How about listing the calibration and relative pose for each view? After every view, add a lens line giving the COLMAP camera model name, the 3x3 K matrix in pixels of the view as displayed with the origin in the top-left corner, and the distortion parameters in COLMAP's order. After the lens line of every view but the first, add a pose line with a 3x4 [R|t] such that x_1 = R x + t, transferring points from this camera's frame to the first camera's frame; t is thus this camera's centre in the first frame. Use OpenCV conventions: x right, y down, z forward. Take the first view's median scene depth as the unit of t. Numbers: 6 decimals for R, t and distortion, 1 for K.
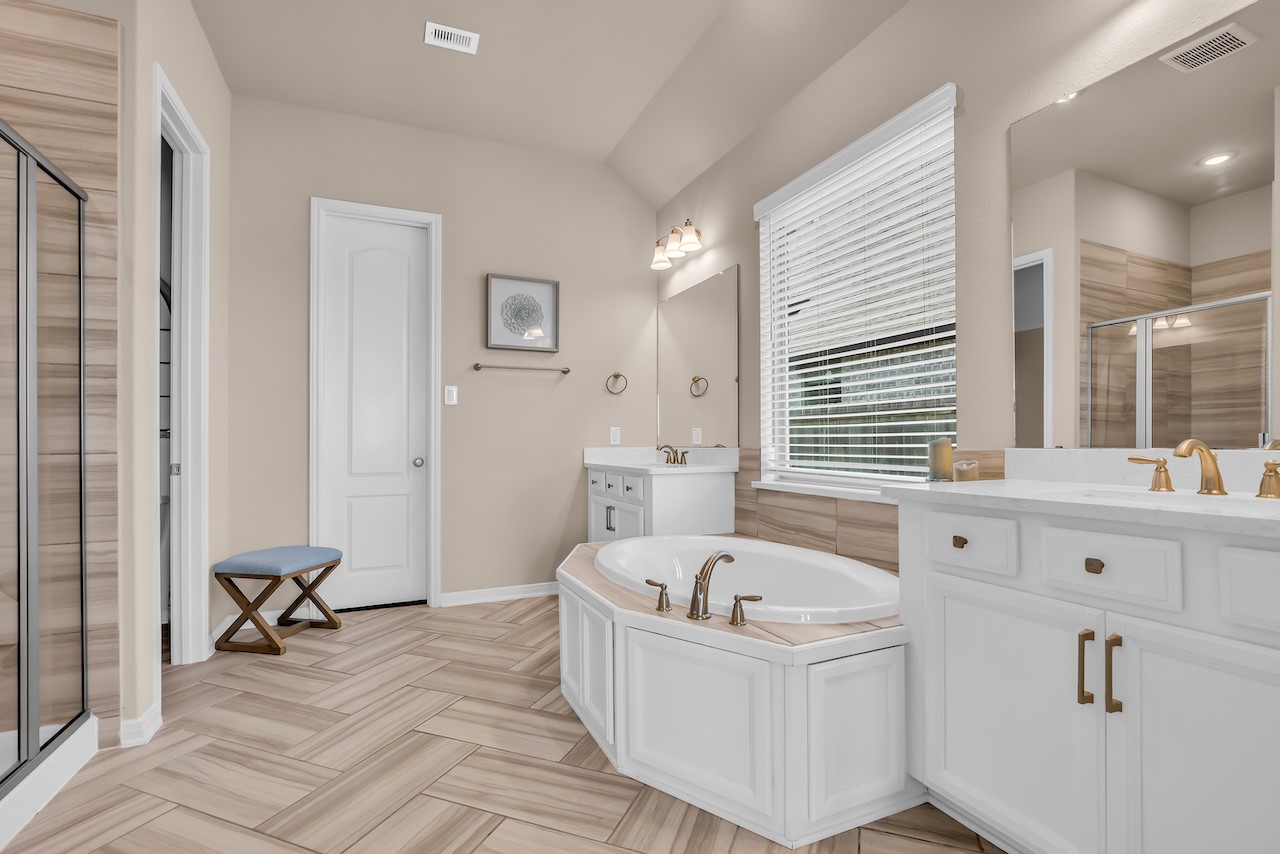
lens RADIAL K [[589.9, 0, 640.9], [0, 589.9, 440.8], [0, 0, 1]] dist [-0.017470, 0.005581]
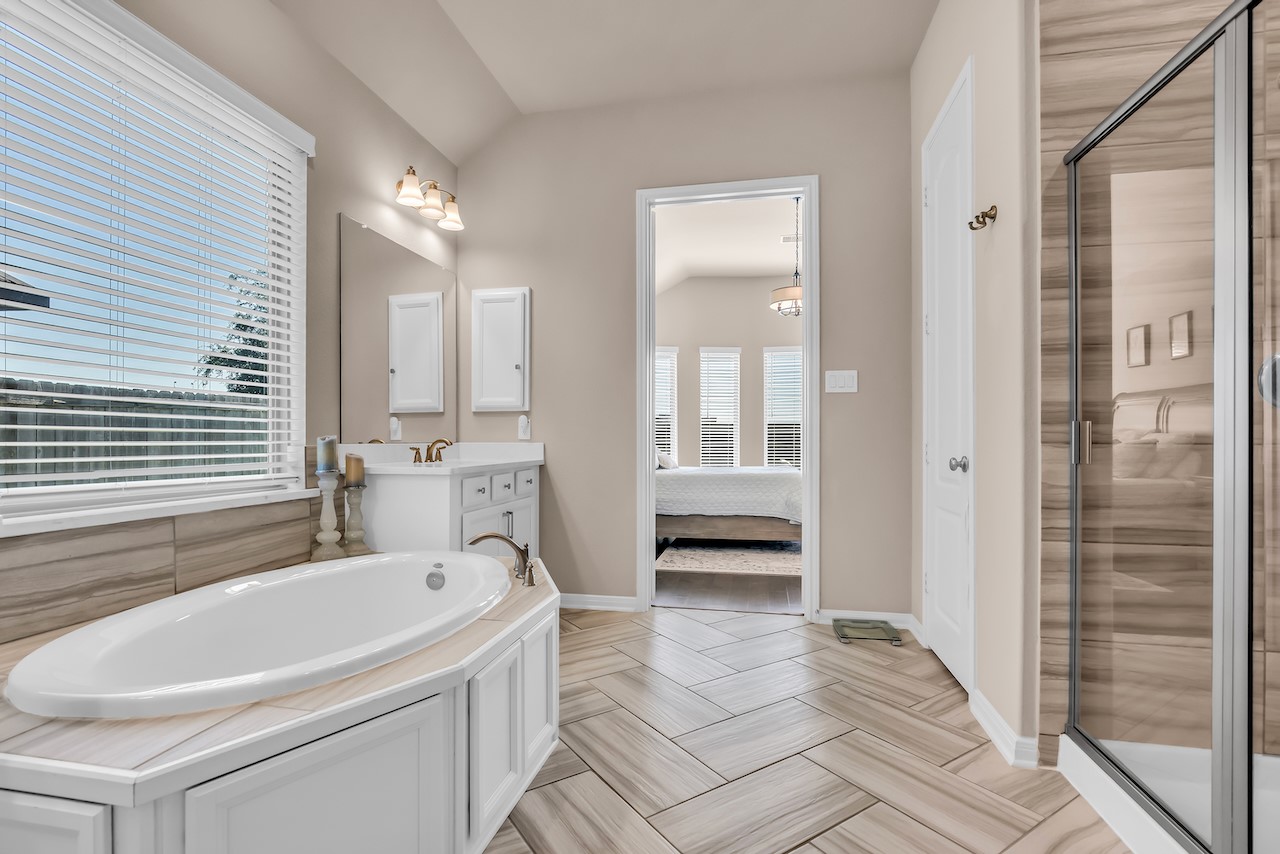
lens RADIAL K [[589.9, 0, 640.8], [0, 589.9, 433.1], [0, 0, 1]] dist [-0.017470, 0.005581]
pose [[-0.812347, 0.013858, 0.583009, -0.574993], [0.005156, 0.999849, -0.016583, 0.010397], [-0.583151, -0.010465, -0.812296, 1.293223]]
